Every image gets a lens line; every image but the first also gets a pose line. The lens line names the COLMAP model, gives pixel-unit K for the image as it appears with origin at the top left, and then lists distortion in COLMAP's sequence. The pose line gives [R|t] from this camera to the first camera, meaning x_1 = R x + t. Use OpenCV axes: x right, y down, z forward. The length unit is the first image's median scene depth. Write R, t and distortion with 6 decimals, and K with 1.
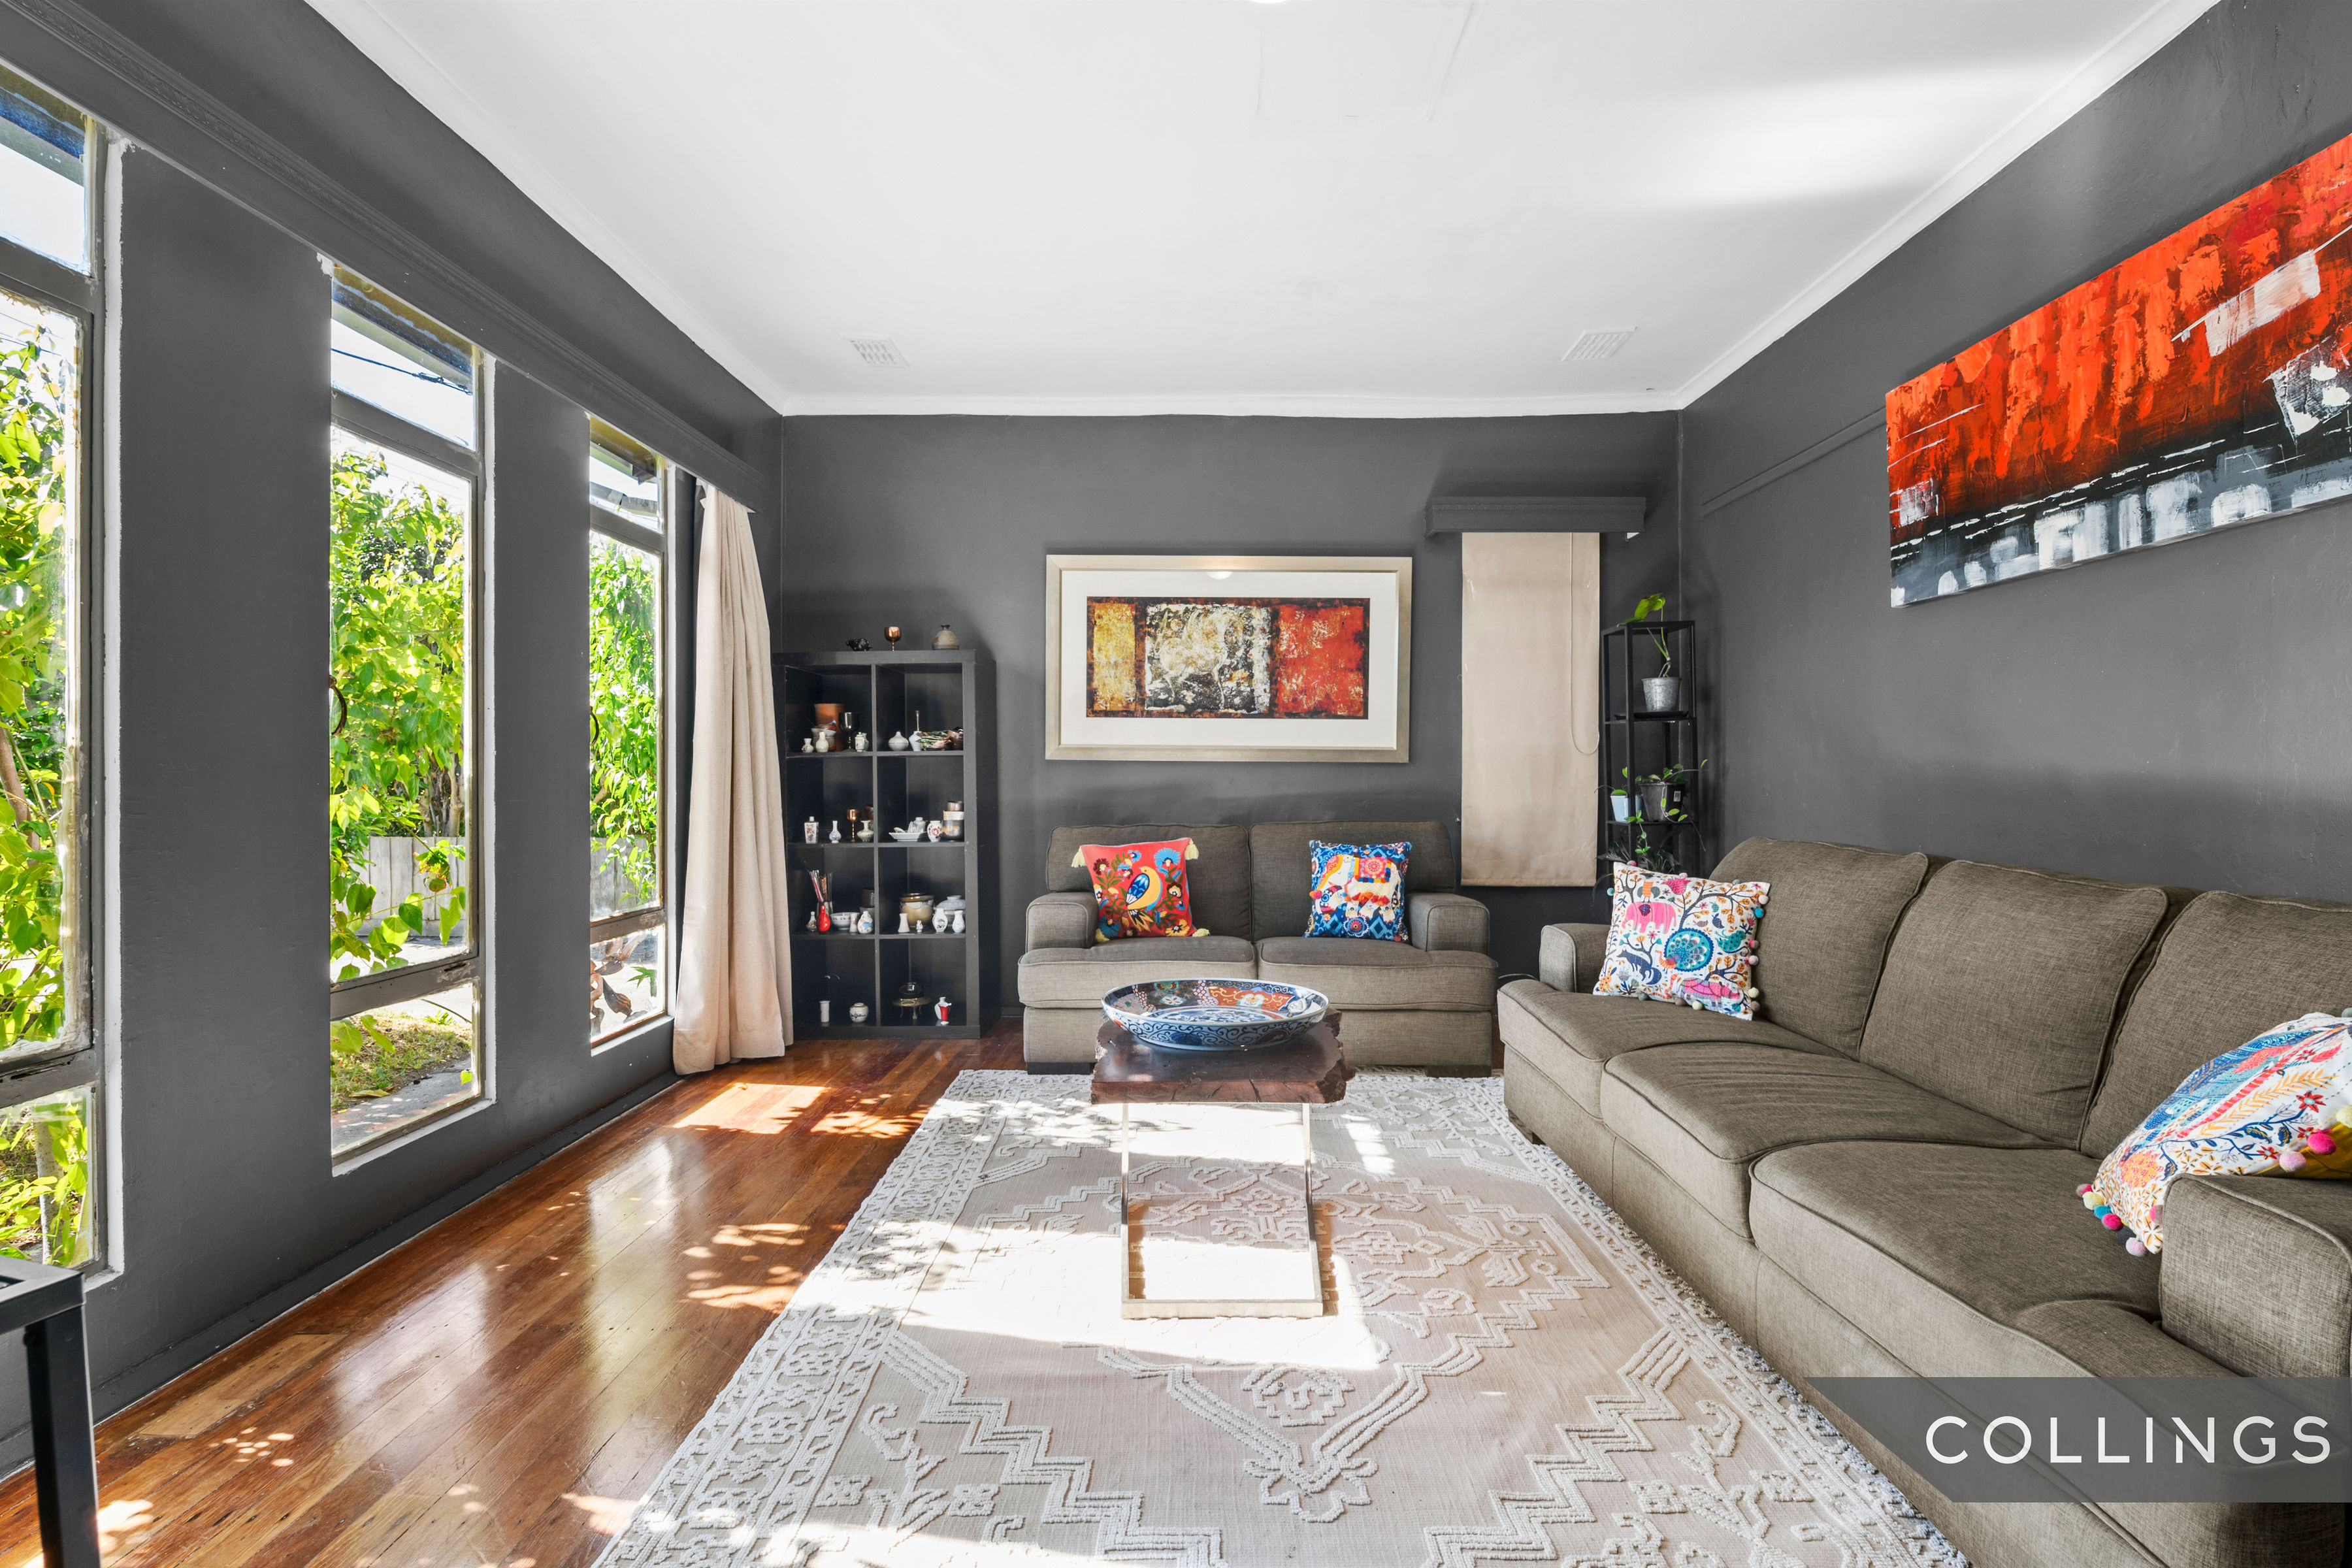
lens RADIAL K [[1099.0, 0, 1177.5], [0, 1099.0, 788.1], [0, 0, 1]] dist [0.003216, -0.001995]
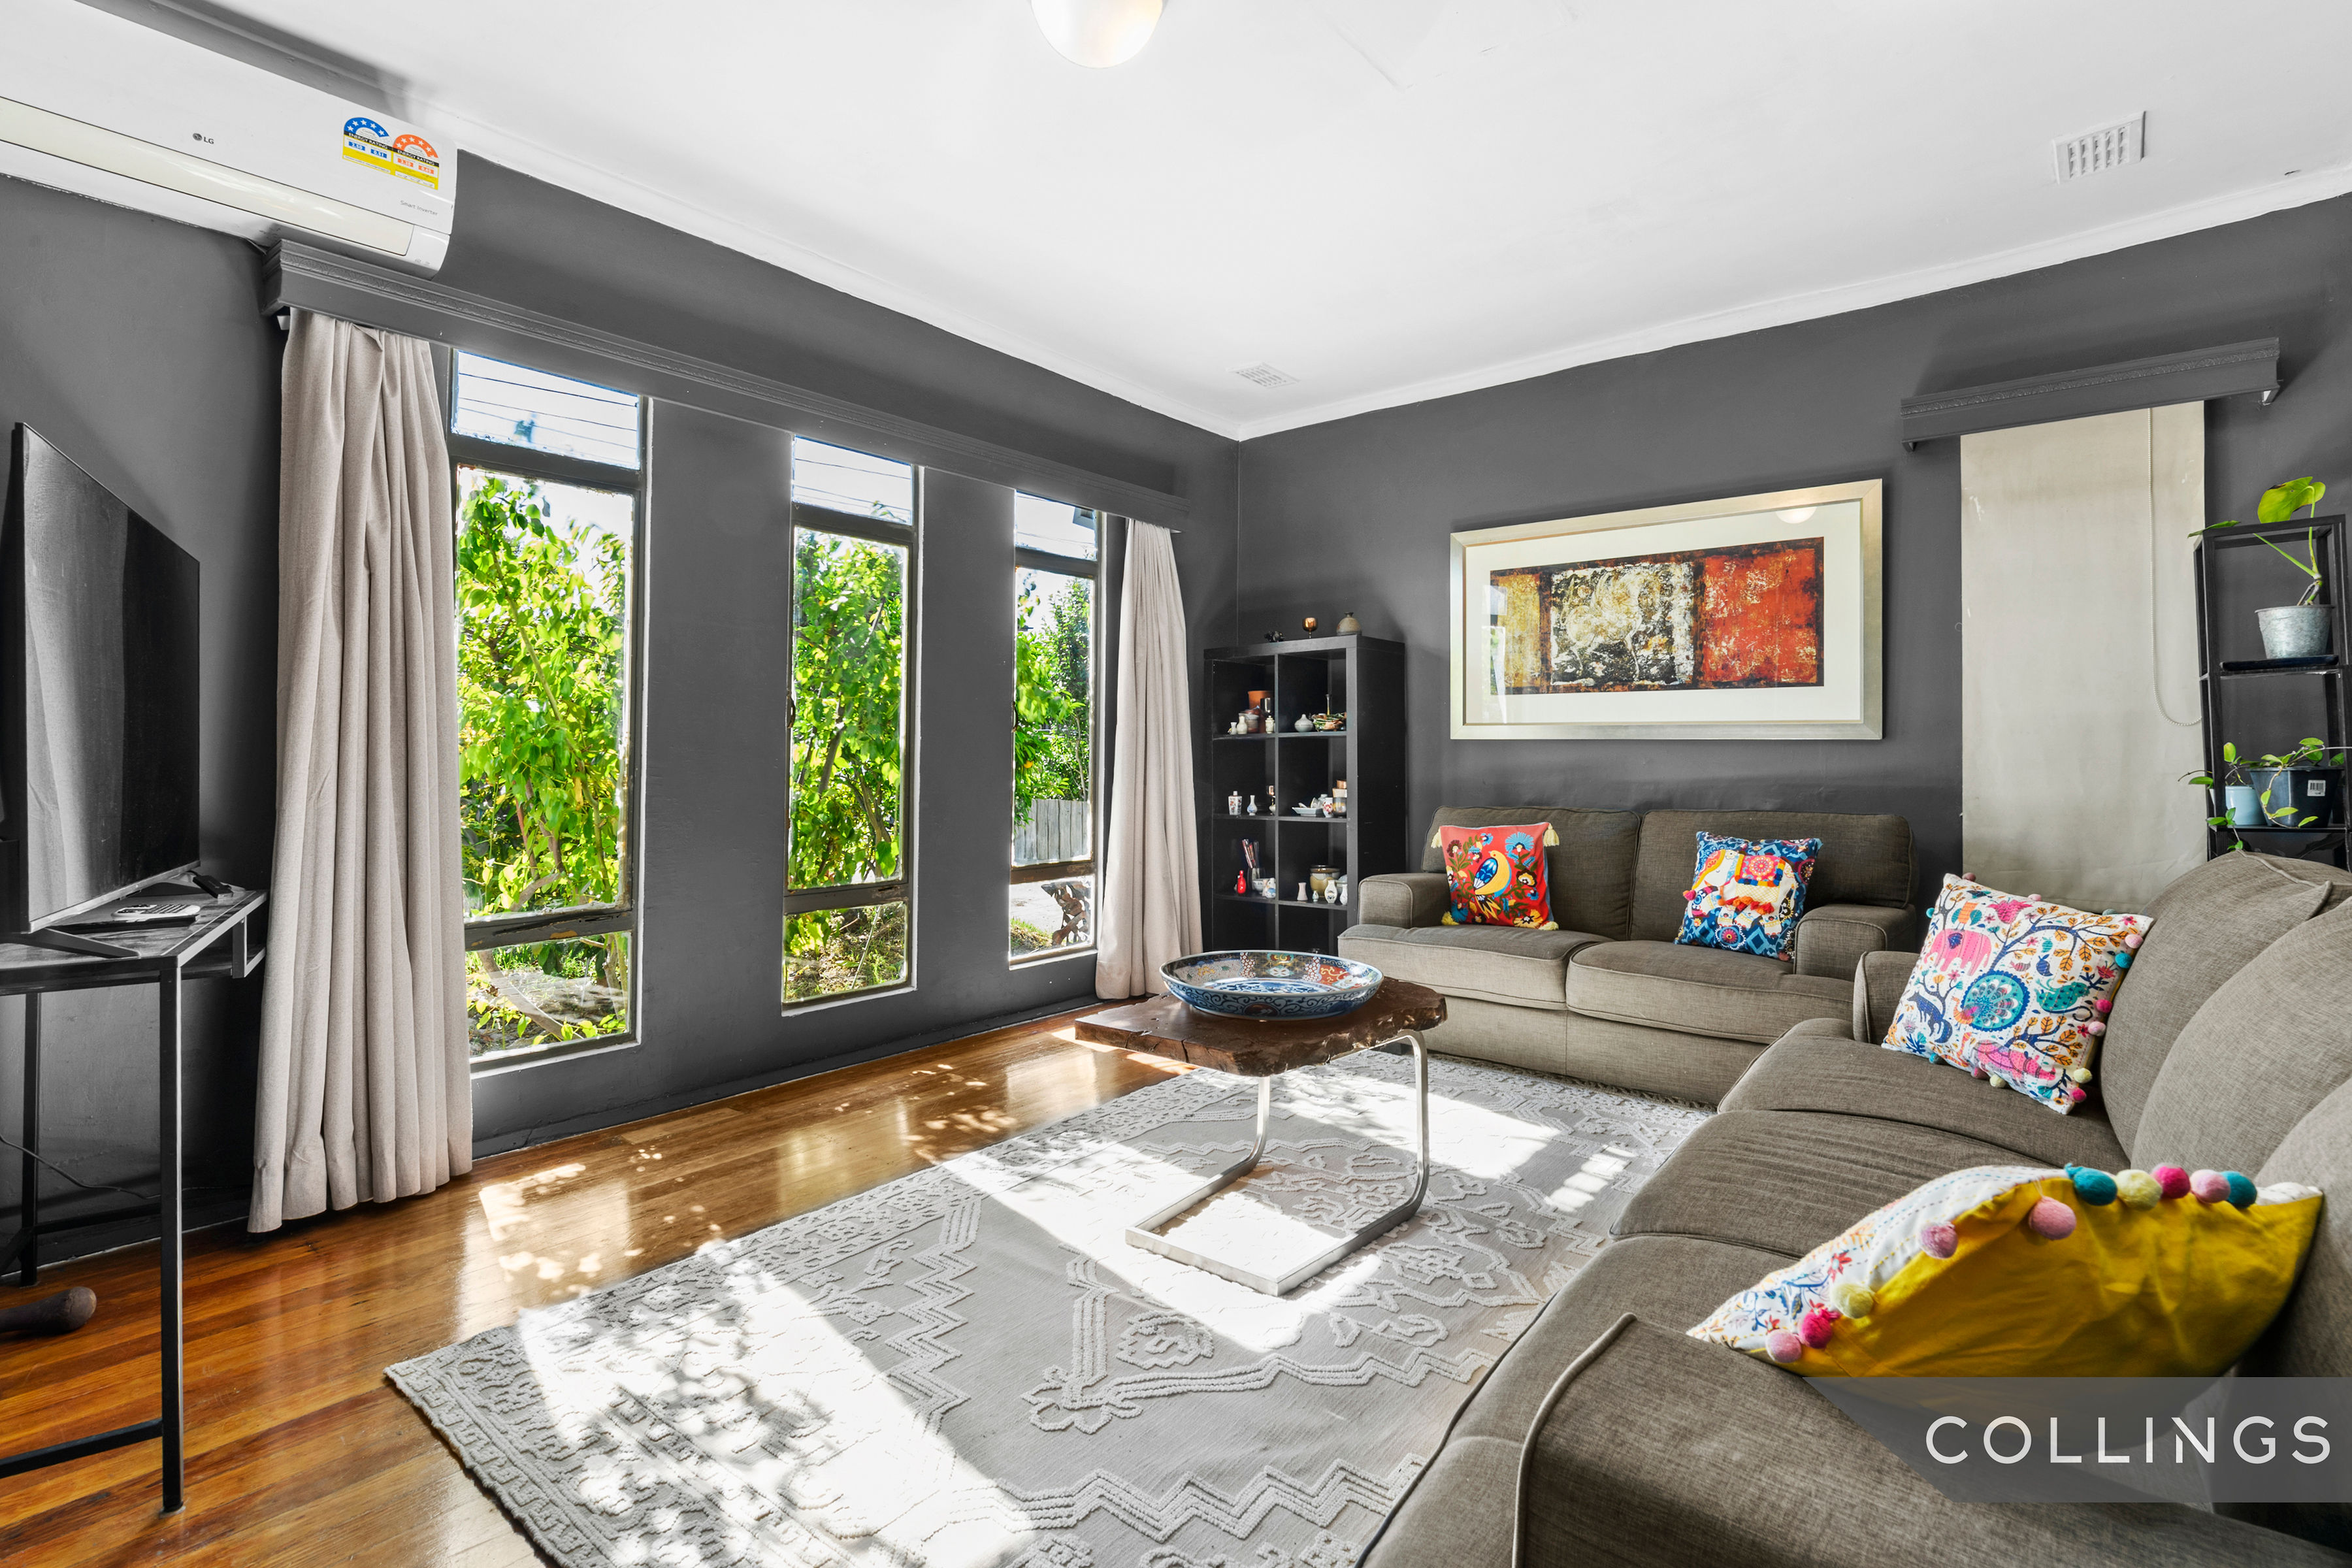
lens RADIAL K [[1109.7, 0, 1169.4], [0, 1109.7, 733.1], [0, 0, 1]] dist [0.005035, -0.000553]
pose [[0.777892, -0.011051, -0.628301, 0.355648], [-0.008875, 0.999552, -0.028570, -0.000534], [0.628336, 0.027801, 0.777445, 0.071731]]
